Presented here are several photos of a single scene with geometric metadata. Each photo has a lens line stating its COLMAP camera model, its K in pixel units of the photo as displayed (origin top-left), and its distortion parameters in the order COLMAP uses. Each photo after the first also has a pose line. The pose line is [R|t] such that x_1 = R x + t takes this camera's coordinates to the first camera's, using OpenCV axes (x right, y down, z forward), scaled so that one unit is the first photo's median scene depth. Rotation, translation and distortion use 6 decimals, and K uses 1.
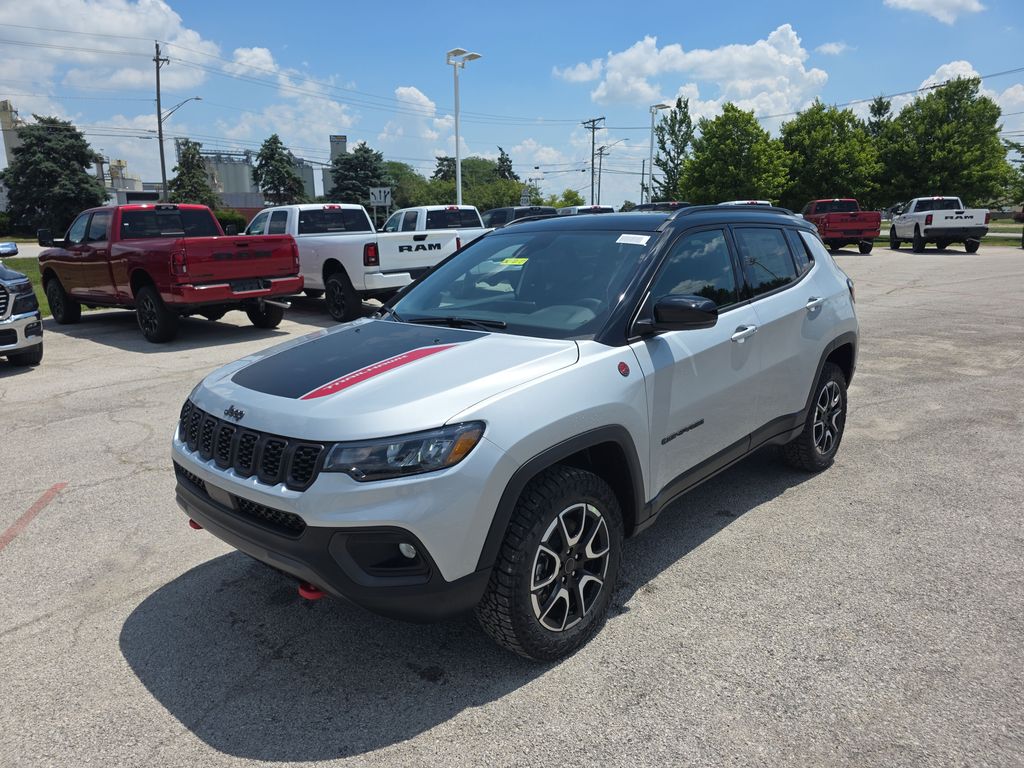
lens RADIAL K [[726.0, 0, 504.6], [0, 726.0, 383.5], [0, 0, 1]] dist [0.055005, -0.049763]
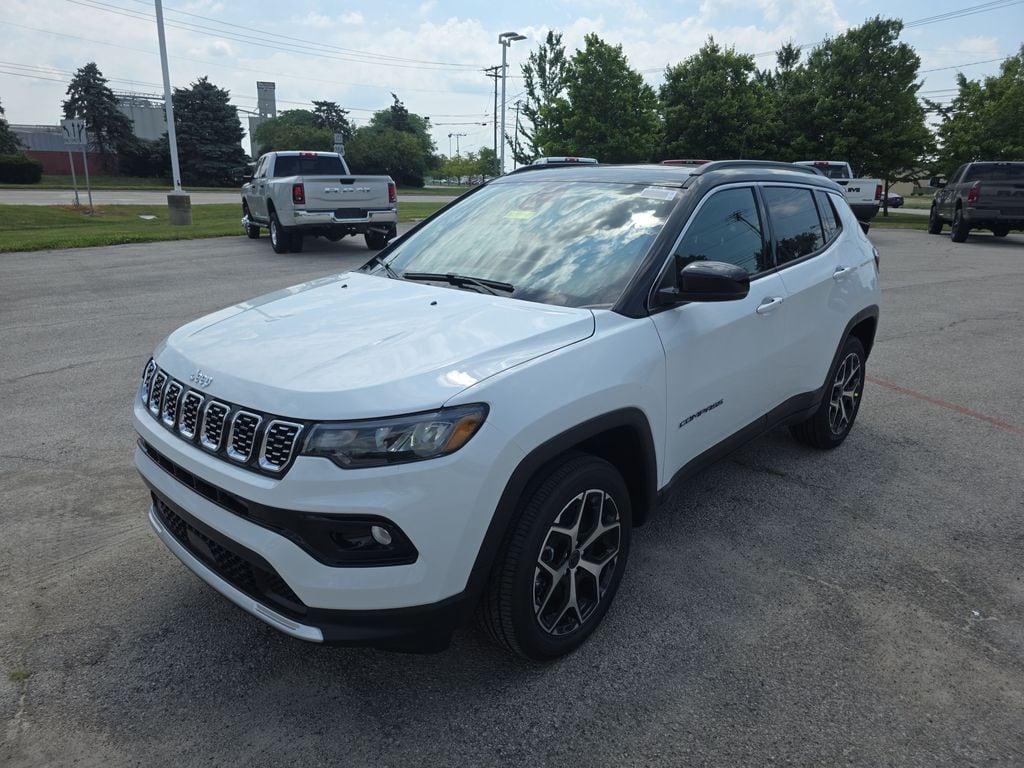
lens RADIAL K [[713.0, 0, 517.0], [0, 713.0, 383.6], [0, 0, 1]] dist [0.042170, -0.043110]
pose [[0.997093, 0.010916, 0.075406, 0.143894], [-0.015080, 0.998380, 0.054869, -0.040542], [-0.074685, -0.055847, 0.995642, 0.181711]]
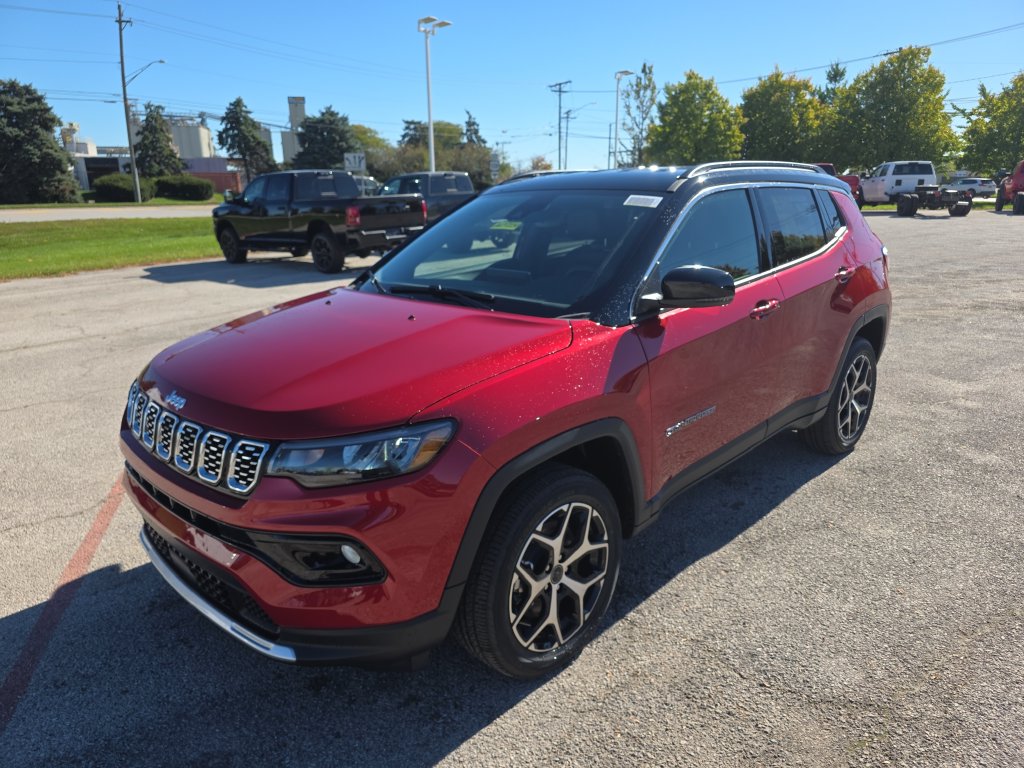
lens RADIAL K [[735.5, 0, 506.0], [0, 735.5, 388.1], [0, 0, 1]] dist [0.038665, -0.035970]
pose [[0.998868, -0.014613, 0.045275, -0.007052], [0.012429, 0.998763, 0.048140, 0.010002], [-0.045923, -0.047523, 0.997814, -0.042101]]
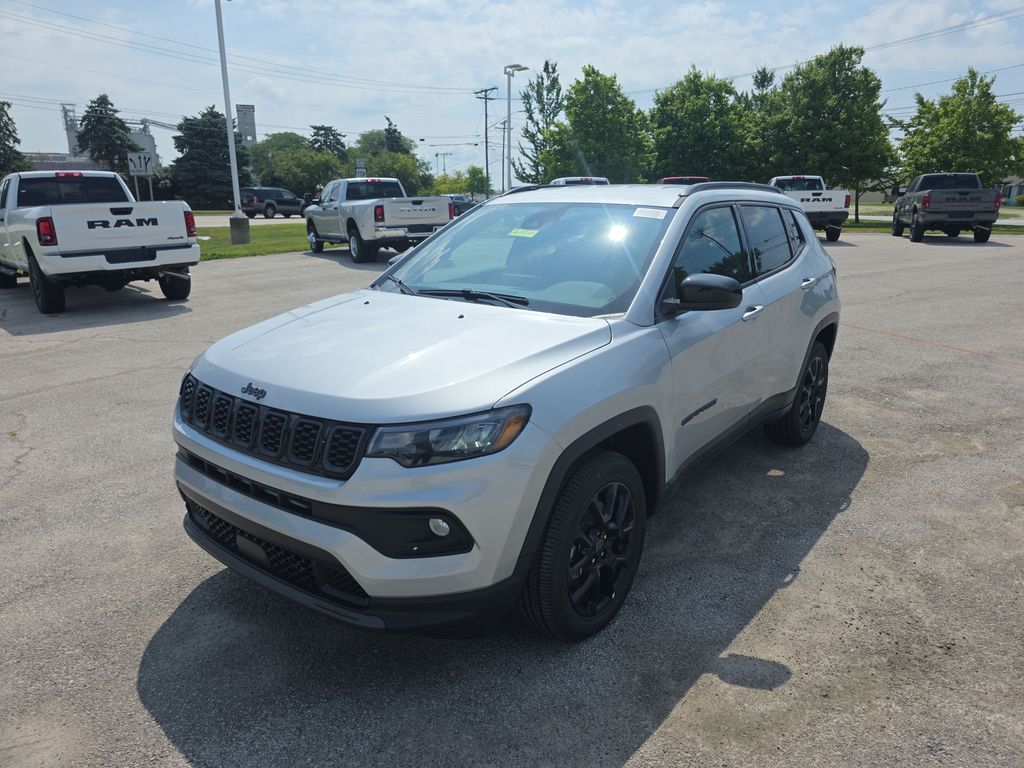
lens RADIAL K [[721.6, 0, 521.2], [0, 721.6, 382.6], [0, 0, 1]] dist [0.041679, -0.042421]
pose [[0.994332, -0.016433, 0.105041, 0.107250], [0.013372, 0.999467, 0.029772, -0.025613], [-0.105474, -0.028199, 0.994022, 0.113429]]
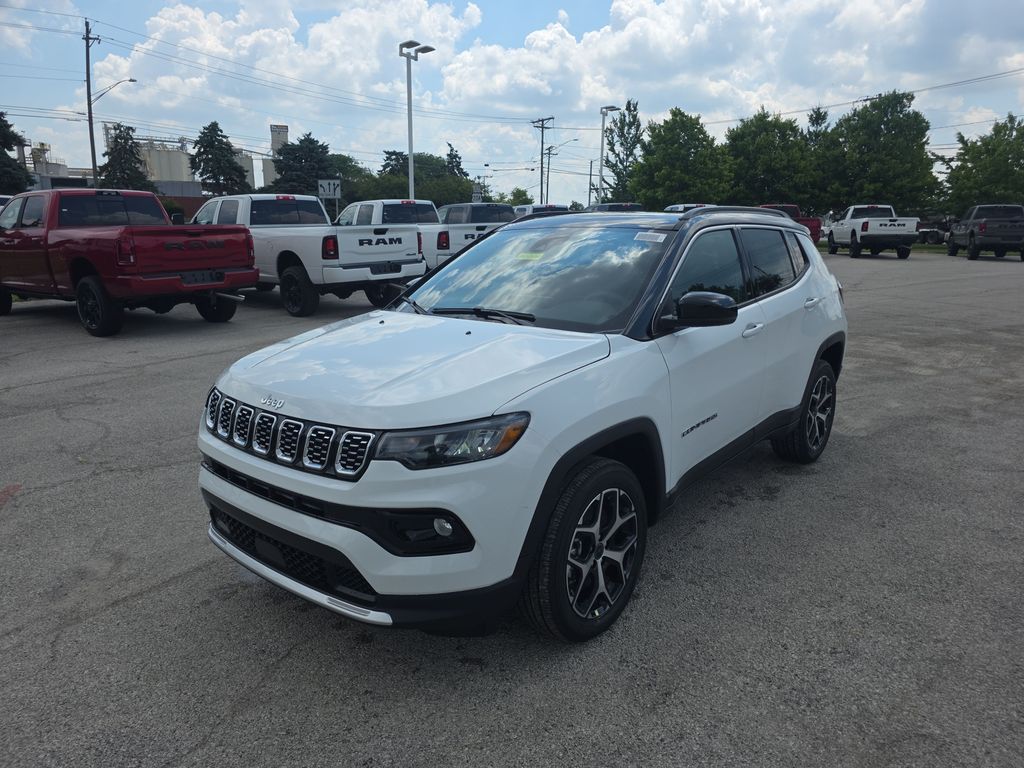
lens RADIAL K [[725.7, 0, 517.3], [0, 725.7, 387.9], [0, 0, 1]] dist [0.054122, -0.047512]
pose [[0.995812, 0.003221, 0.091373, -0.006270], [-0.003997, 0.999957, 0.008309, 0.000250], [-0.091342, -0.008639, 0.995782, 0.002074]]
